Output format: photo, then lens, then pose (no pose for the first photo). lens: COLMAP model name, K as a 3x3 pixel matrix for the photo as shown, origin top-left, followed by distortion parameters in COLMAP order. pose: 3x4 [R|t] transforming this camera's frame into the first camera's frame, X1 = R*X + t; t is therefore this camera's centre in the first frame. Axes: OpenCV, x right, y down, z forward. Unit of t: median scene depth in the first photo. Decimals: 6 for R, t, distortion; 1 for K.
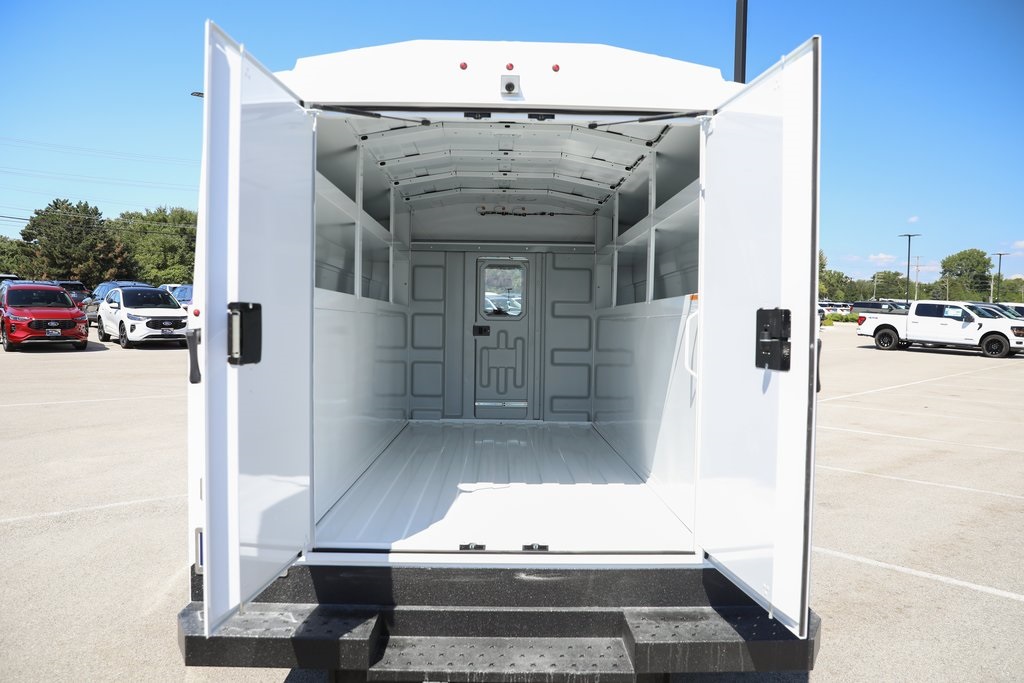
lens RADIAL K [[1063.6, 0, 515.0], [0, 1063.6, 398.4], [0, 0, 1]] dist [-0.058126, 0.003730]
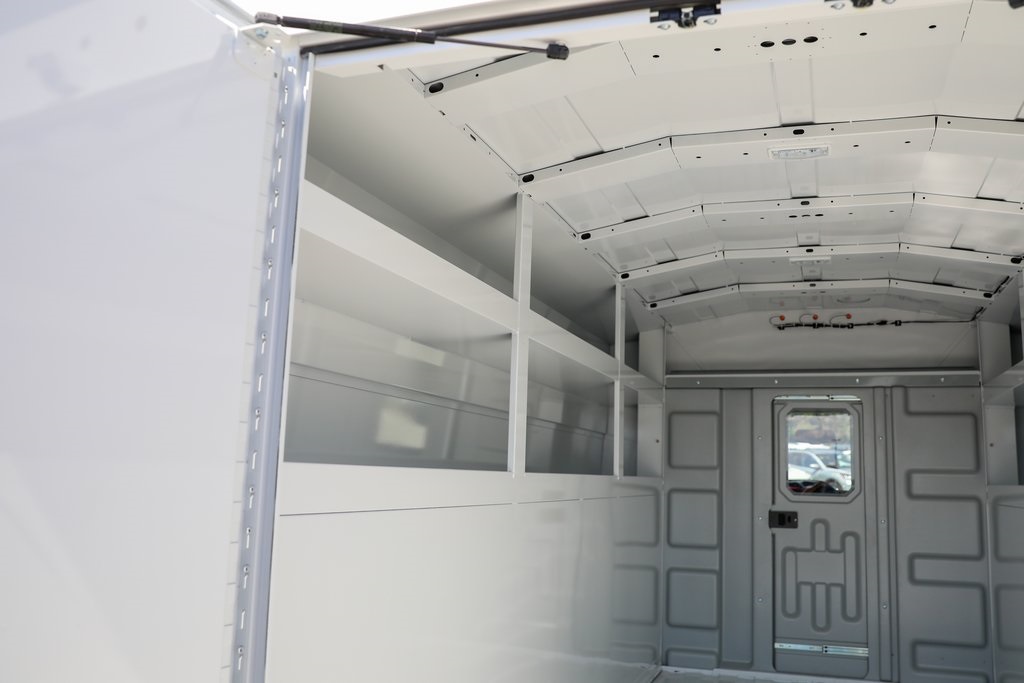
lens RADIAL K [[926.0, 0, 539.5], [0, 926.0, 319.0], [0, 0, 1]] dist [-0.097387, 0.107612]
pose [[0.945008, -0.043528, -0.324136, 0.010938], [-0.029611, 0.975645, -0.217348, -0.057755], [0.325703, 0.214994, 0.920704, 0.460798]]
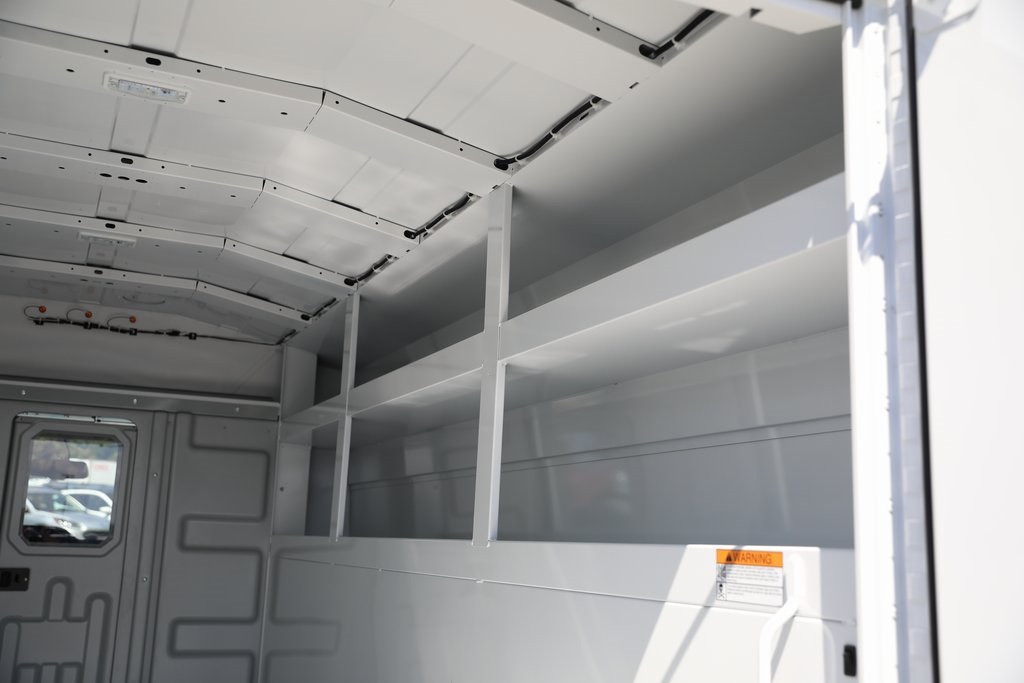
lens RADIAL K [[1076.1, 0, 511.7], [0, 1076.1, 344.2], [0, 0, 1]] dist [-0.011577, 0.124331]
pose [[0.916529, 0.092105, 0.389219, -0.023742], [-0.003054, 0.974708, -0.223462, -0.059185], [-0.399957, 0.203621, 0.893629, 0.499250]]
